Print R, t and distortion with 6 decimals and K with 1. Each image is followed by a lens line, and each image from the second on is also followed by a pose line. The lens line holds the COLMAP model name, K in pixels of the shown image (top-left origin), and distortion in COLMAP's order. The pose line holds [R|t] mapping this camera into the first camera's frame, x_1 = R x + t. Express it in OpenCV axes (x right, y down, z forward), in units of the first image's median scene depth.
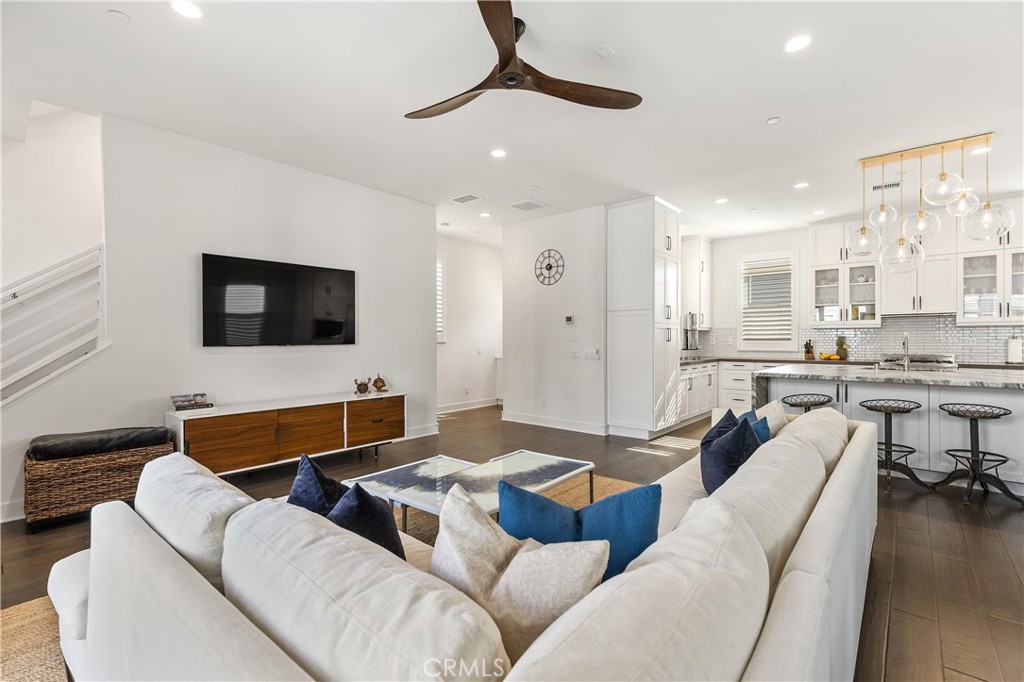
lens RADIAL K [[465.7, 0, 517.0], [0, 465.7, 337.0], [0, 0, 1]] dist [0.000737, -0.000246]
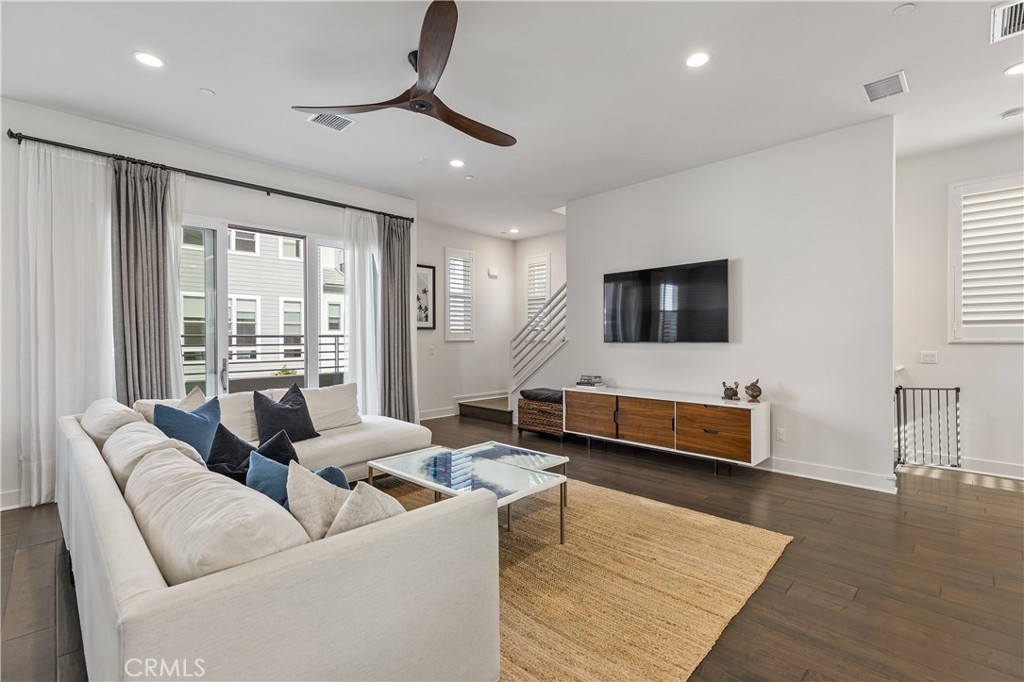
lens RADIAL K [[465.7, 0, 517.0], [0, 465.7, 337.0], [0, 0, 1]] dist [0.000737, -0.000246]
pose [[-0.078727, 0.006245, -0.996877, 0.591199], [0.006266, 0.999964, 0.005769, -0.002455], [0.996877, -0.005792, -0.078763, 0.713096]]
